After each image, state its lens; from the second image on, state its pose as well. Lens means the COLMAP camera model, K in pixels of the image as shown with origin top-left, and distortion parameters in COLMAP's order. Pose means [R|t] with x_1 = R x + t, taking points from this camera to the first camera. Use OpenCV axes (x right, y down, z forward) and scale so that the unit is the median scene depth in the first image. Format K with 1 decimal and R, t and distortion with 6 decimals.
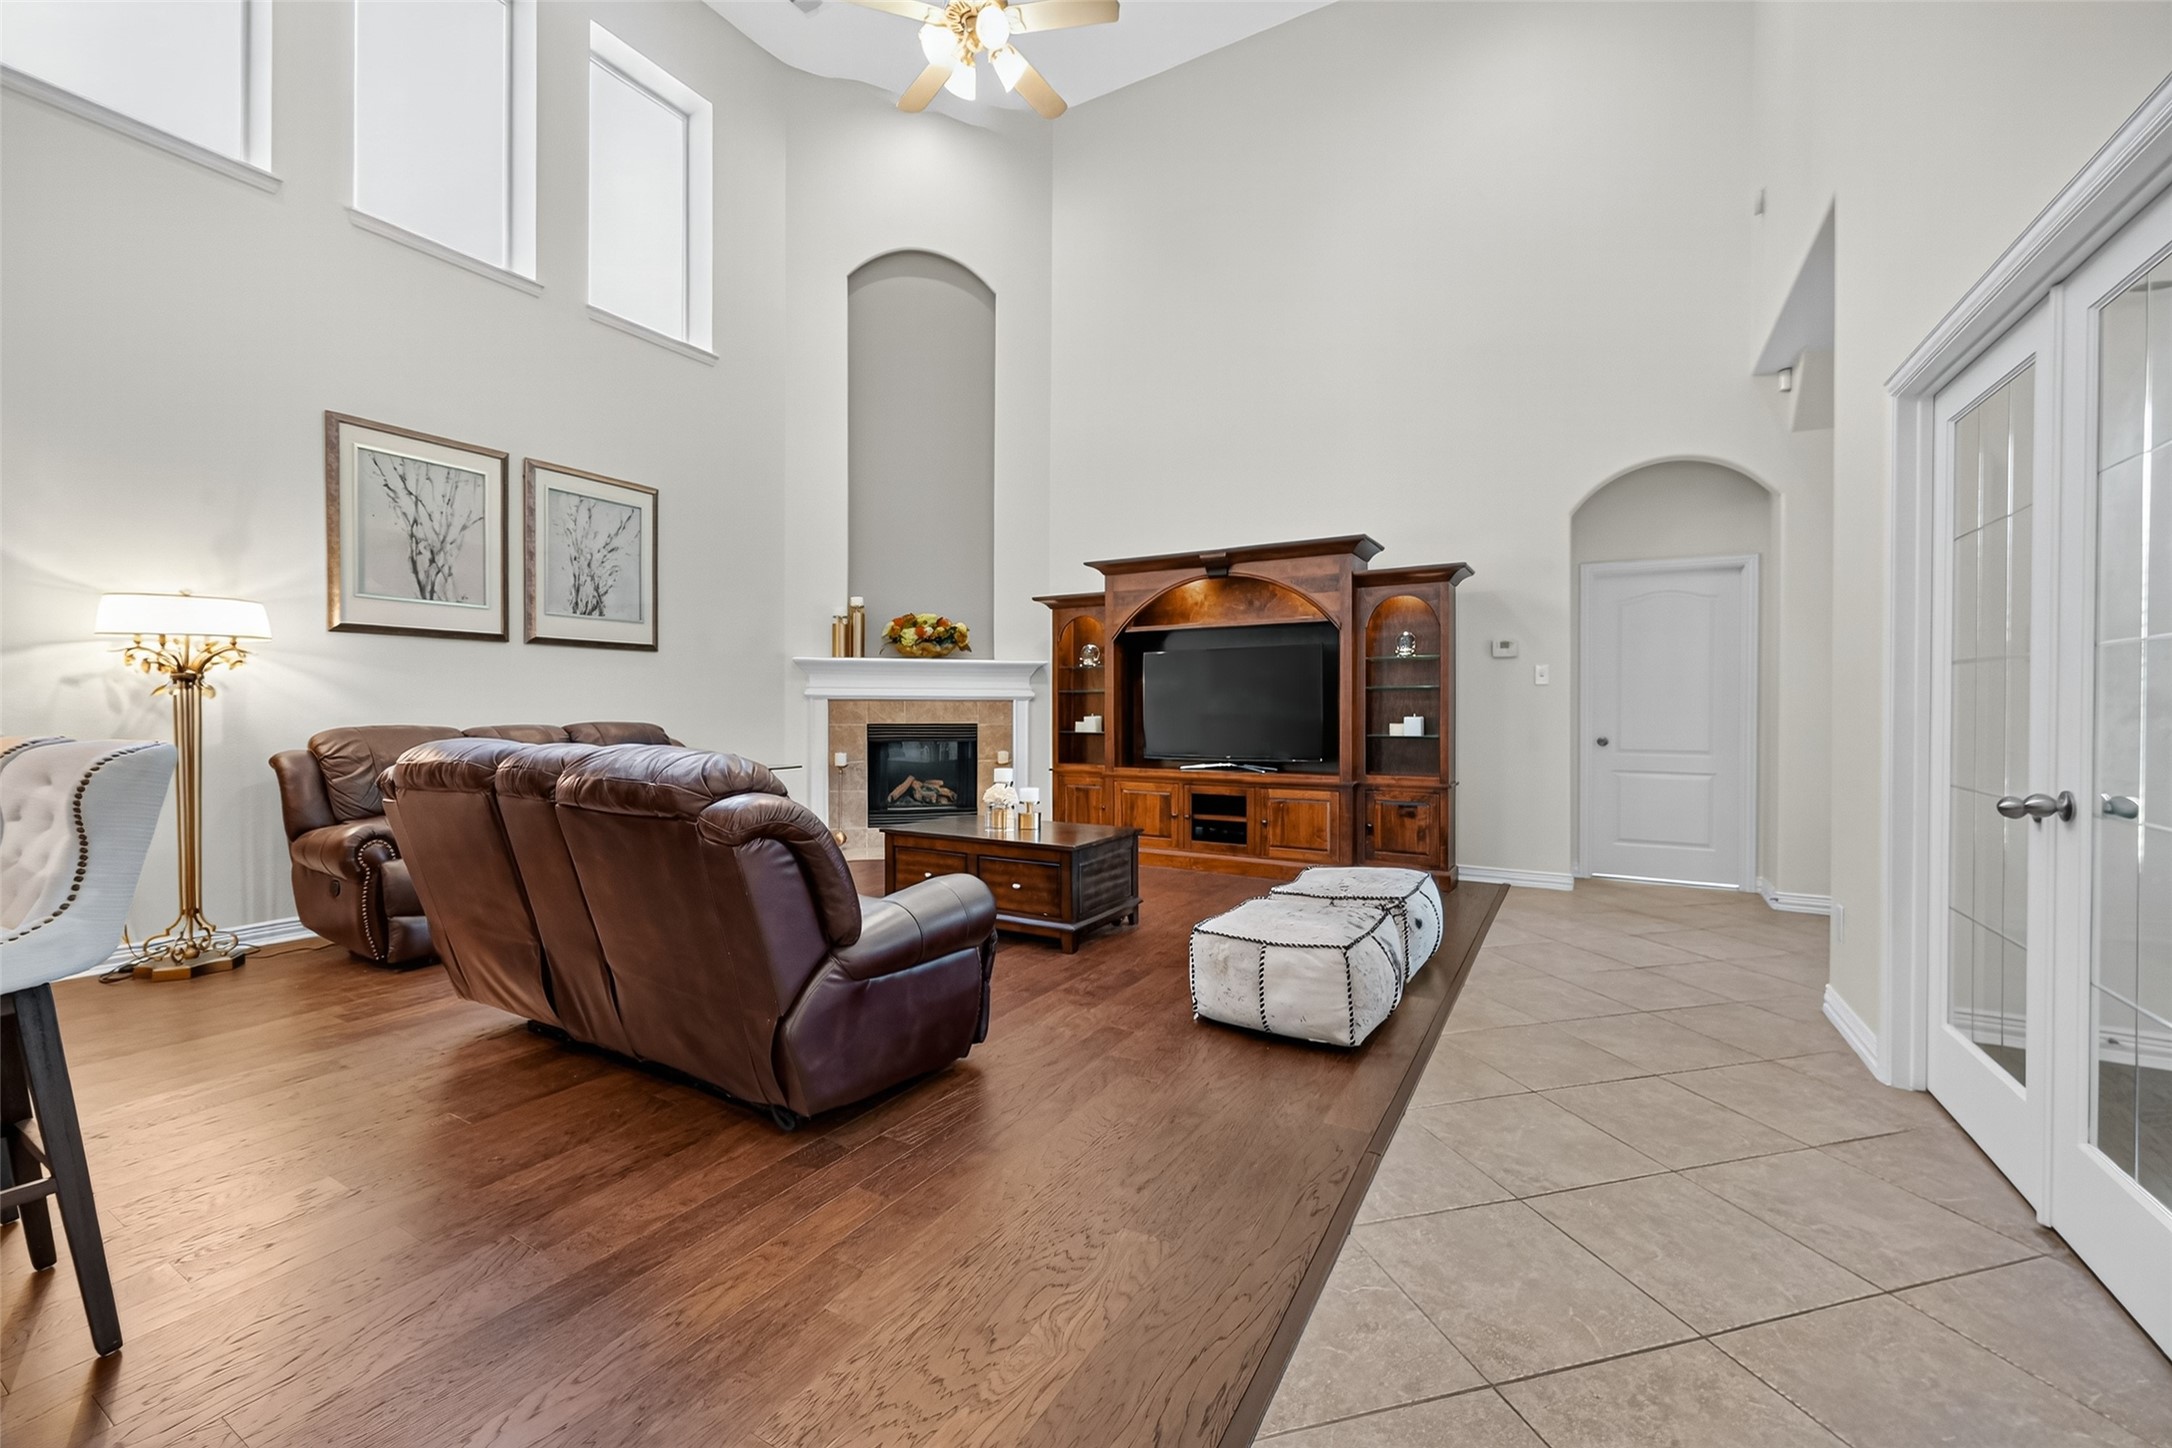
lens RADIAL K [[869.8, 0, 1086.0], [0, 869.8, 724.0], [0, 0, 1]] dist [-0.002192, -0.000019]
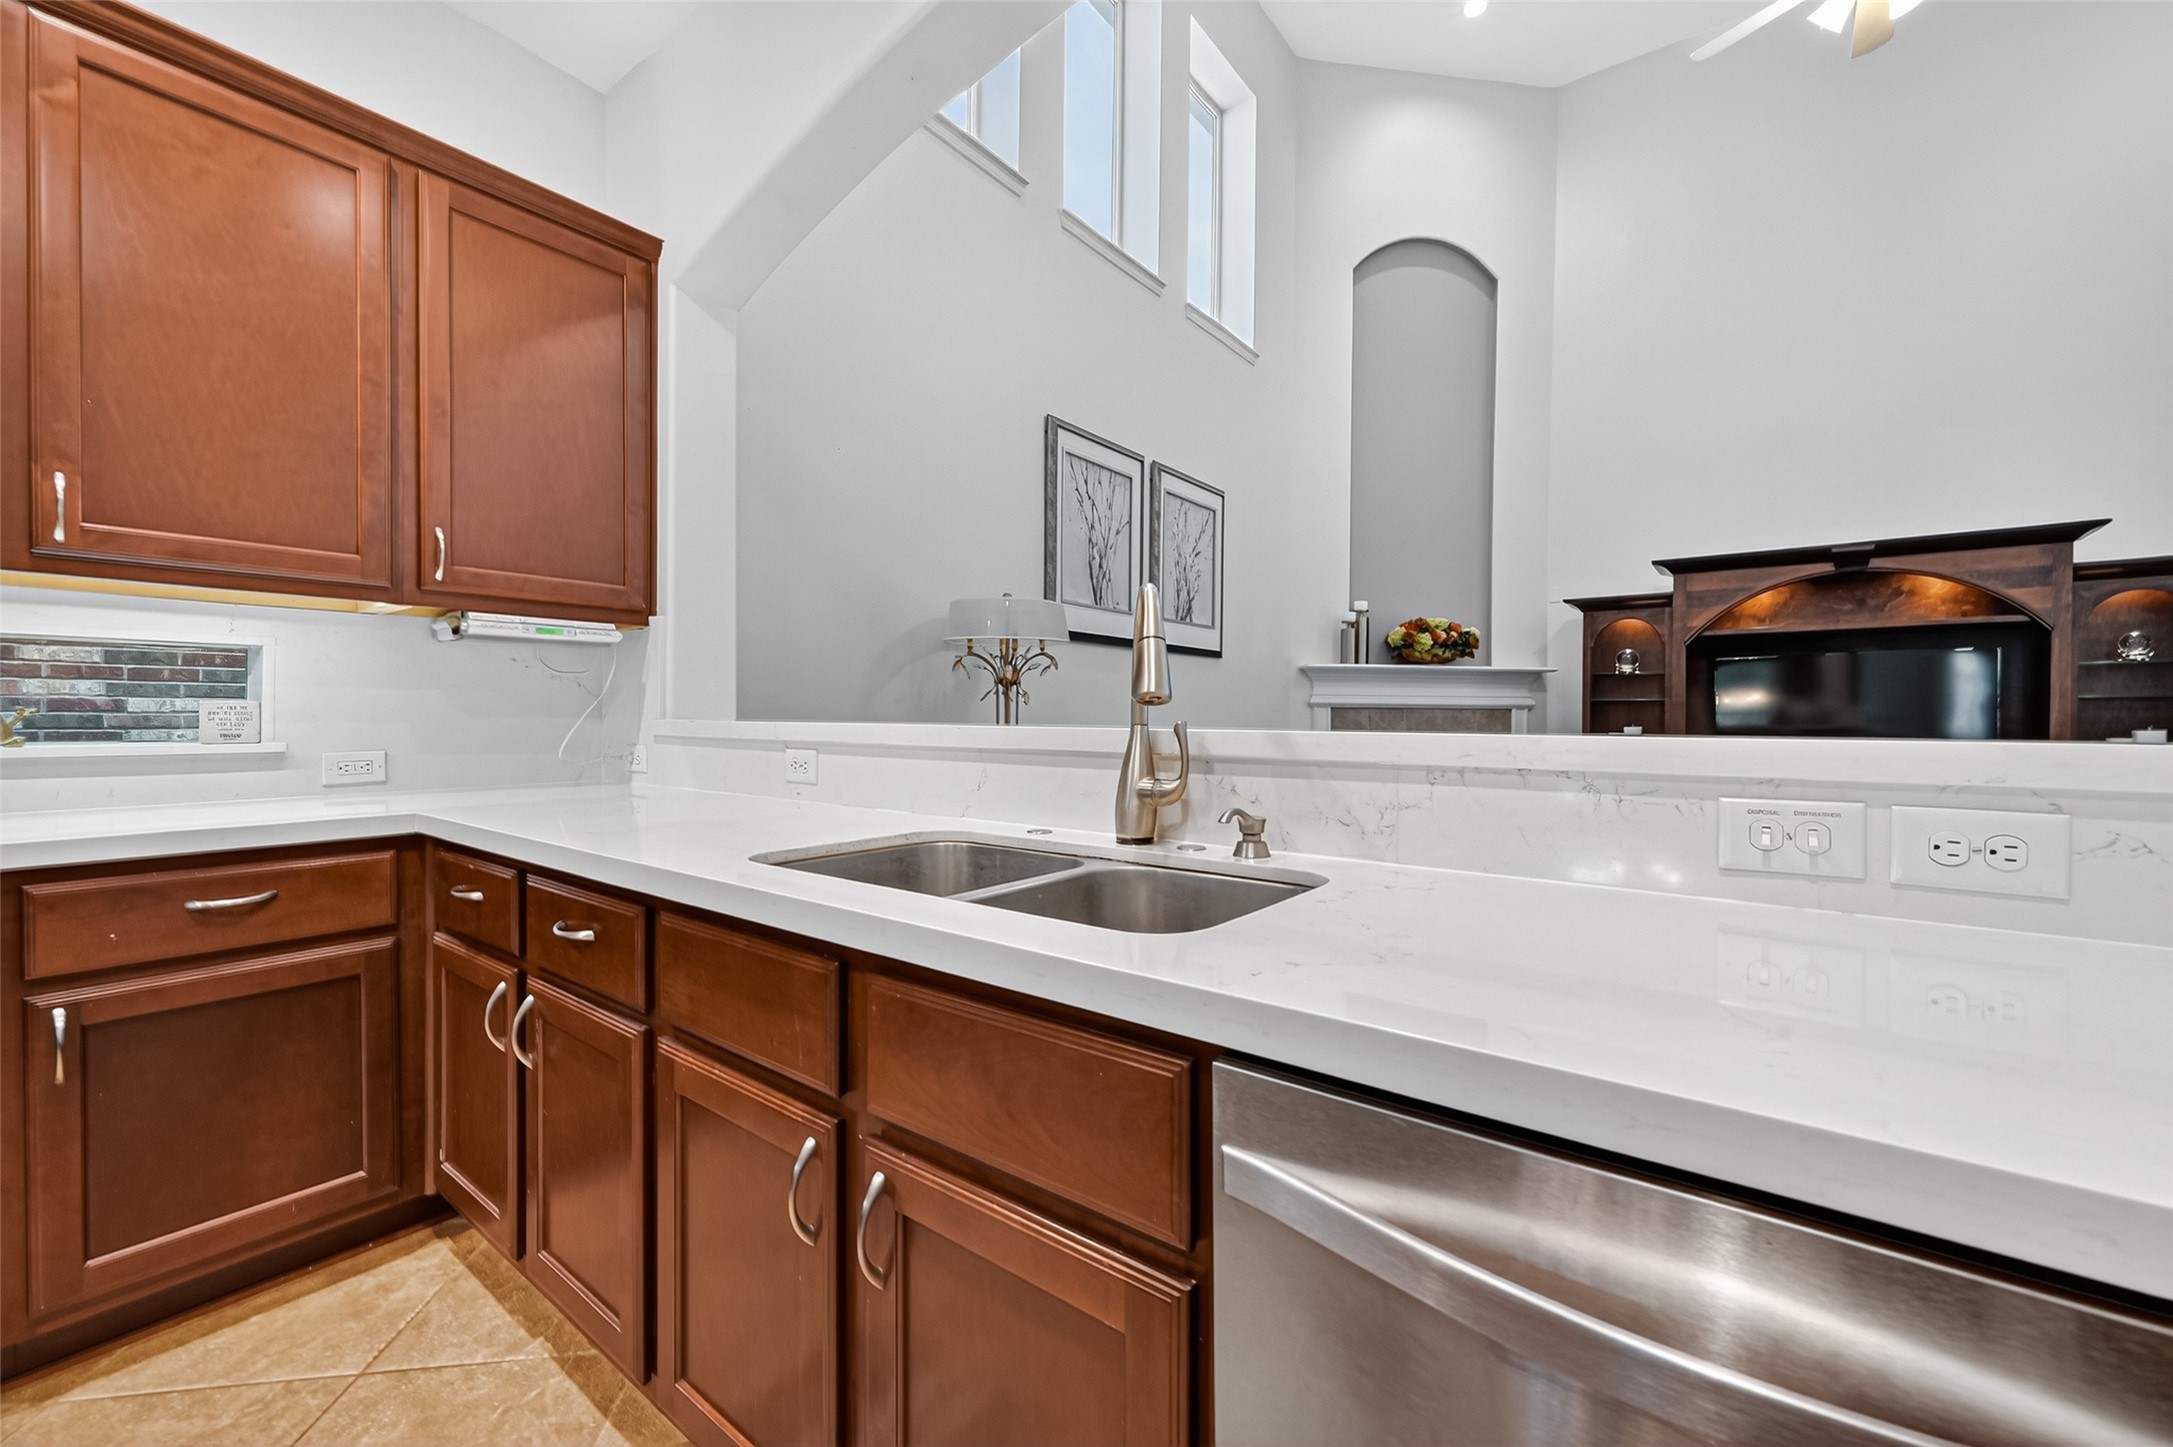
lens RADIAL K [[860.5, 0, 1089.8], [0, 860.5, 723.3], [0, 0, 1]] dist [-0.000774, 0.000034]
pose [[0.991904, 0.006592, -0.126822, -0.515914], [-0.007880, 0.999922, -0.009651, 0.000157], [0.126748, 0.010572, 0.991879, 0.026748]]
